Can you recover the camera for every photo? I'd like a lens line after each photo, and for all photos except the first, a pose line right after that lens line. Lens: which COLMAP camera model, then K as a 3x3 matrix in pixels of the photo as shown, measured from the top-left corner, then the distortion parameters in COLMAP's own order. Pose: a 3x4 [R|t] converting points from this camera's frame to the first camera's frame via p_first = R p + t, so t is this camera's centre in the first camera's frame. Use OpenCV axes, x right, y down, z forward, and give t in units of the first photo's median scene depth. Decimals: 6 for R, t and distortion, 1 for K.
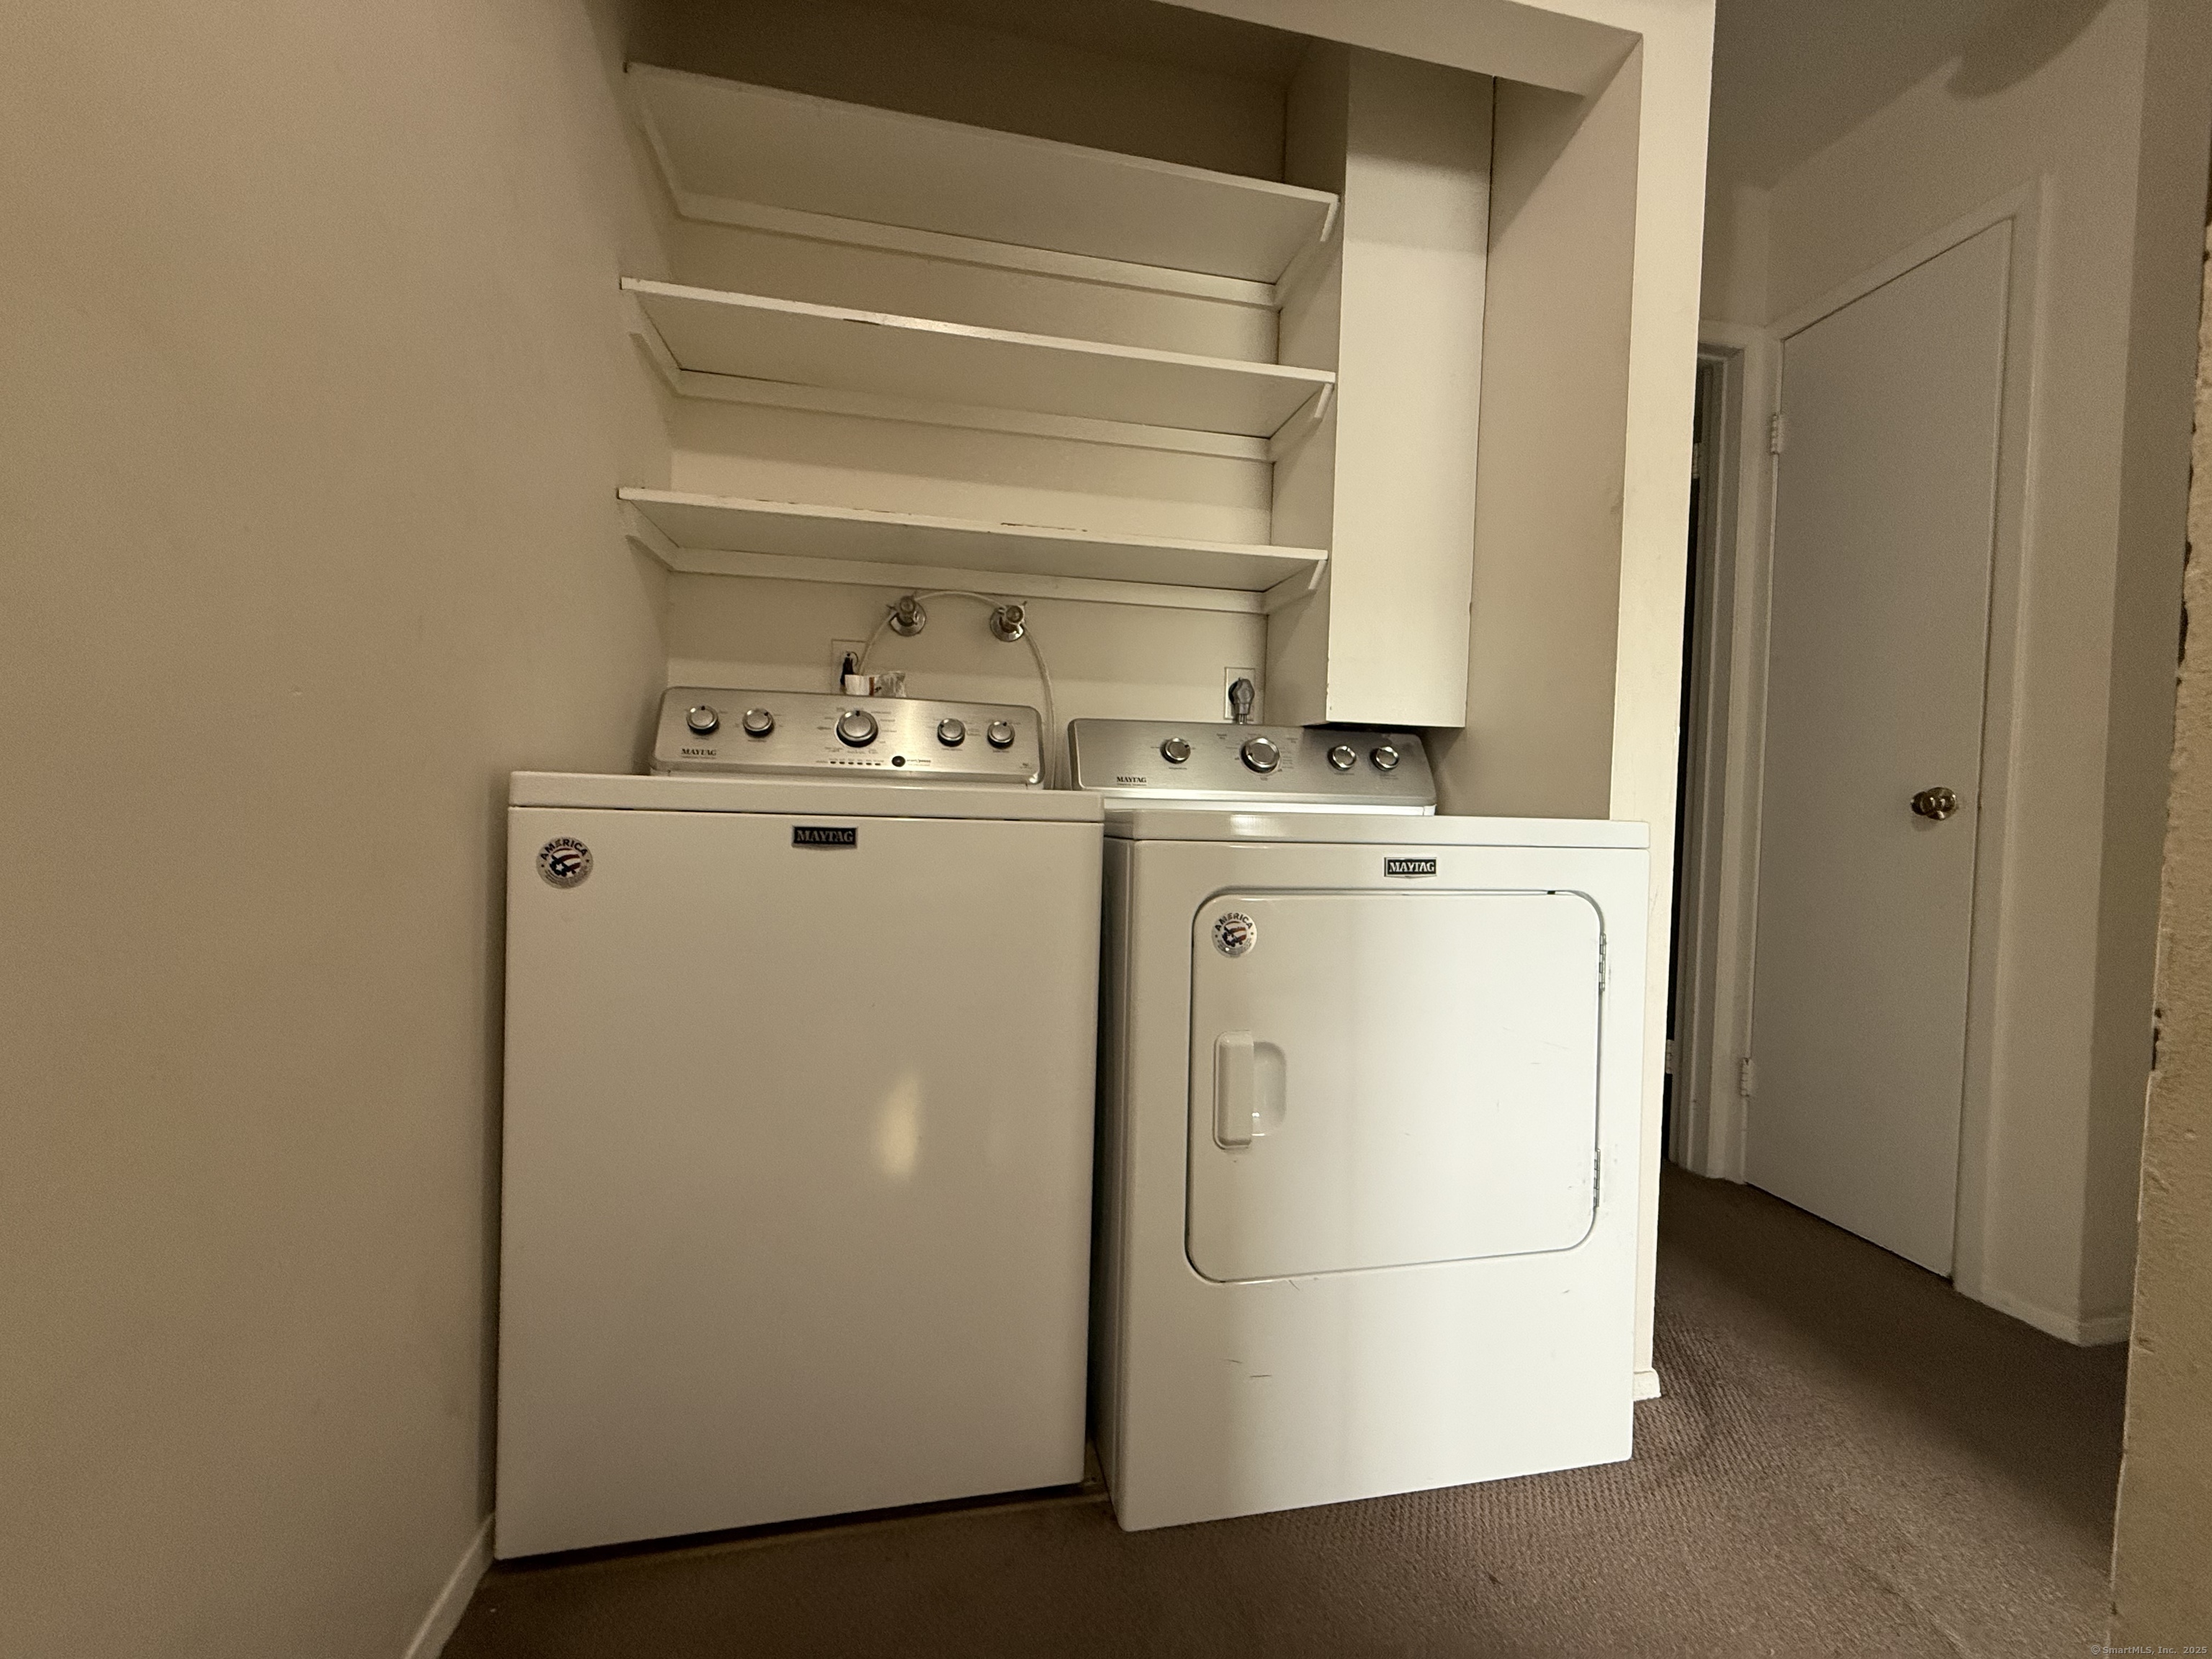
lens RADIAL K [[882.7, 0, 1104.7], [0, 882.7, 824.4], [0, 0, 1]] dist [0.003146, -0.000852]
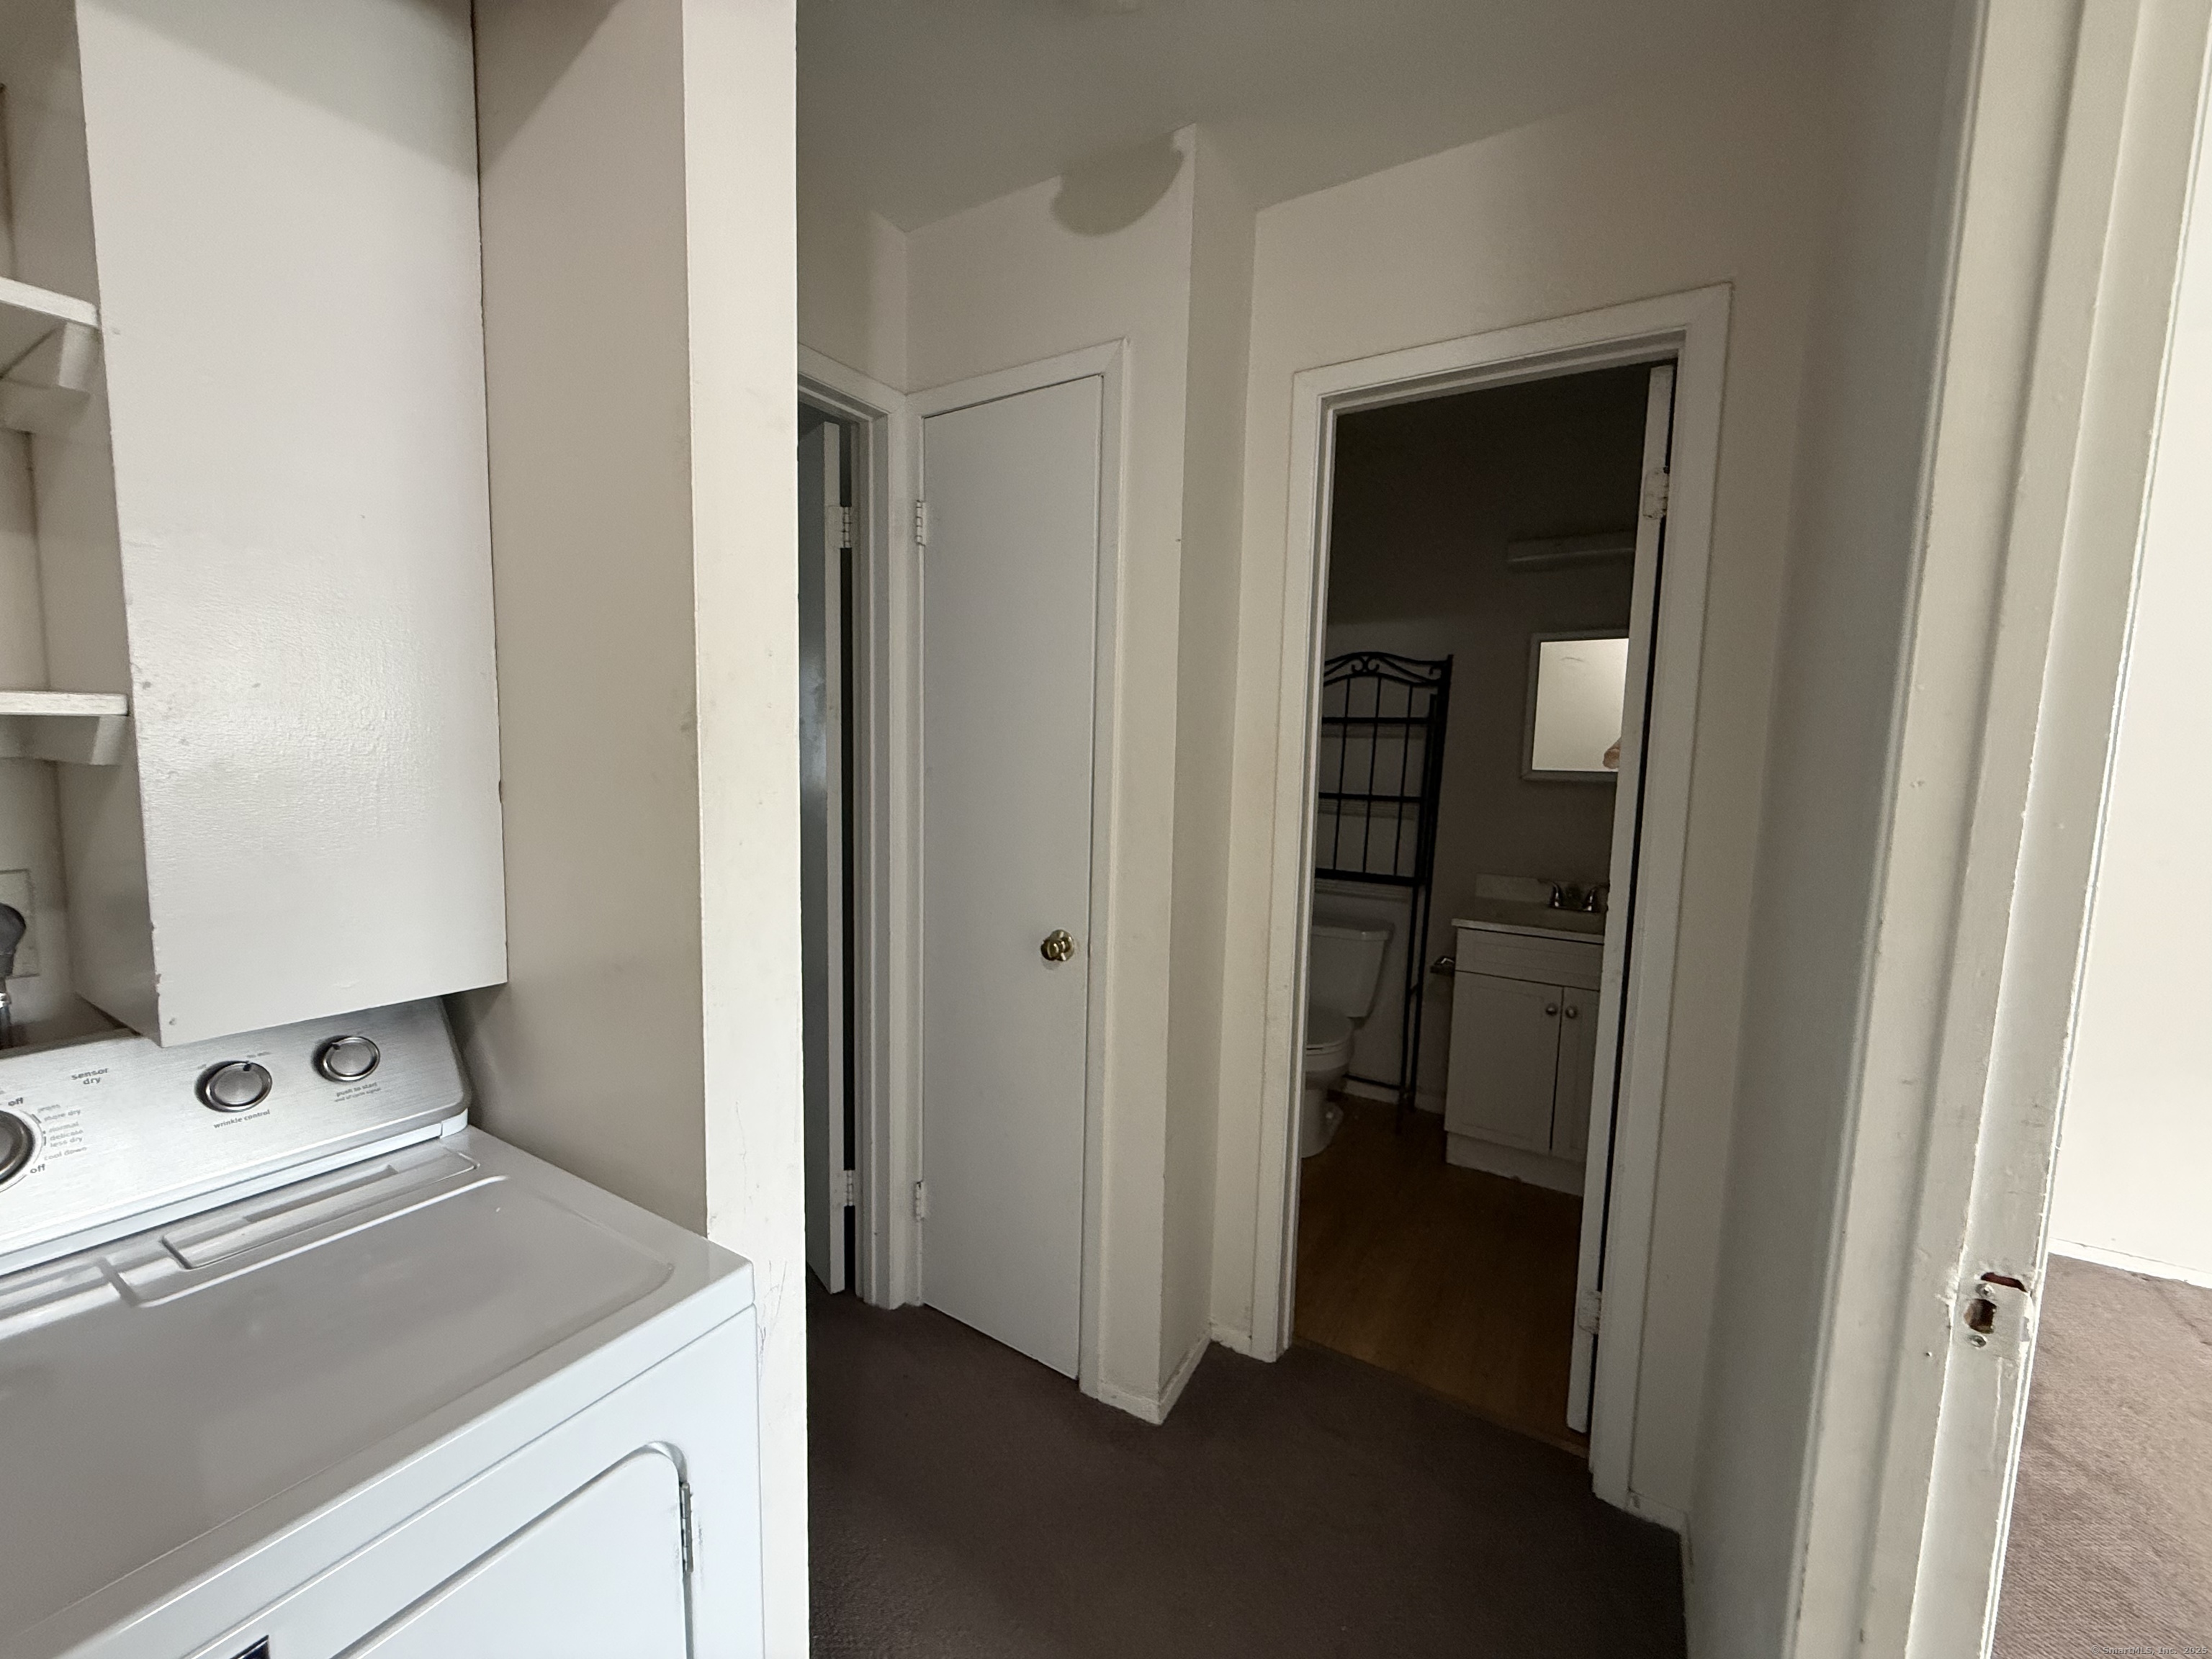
lens RADIAL K [[882.7, 0, 1098.4], [0, 882.7, 833.5], [0, 0, 1]] dist [0.003146, -0.000852]
pose [[0.686147, -0.084256, 0.722567, 0.243562], [0.015222, 0.994715, 0.101535, -0.257991], [-0.727304, -0.058669, 0.683803, 0.275307]]
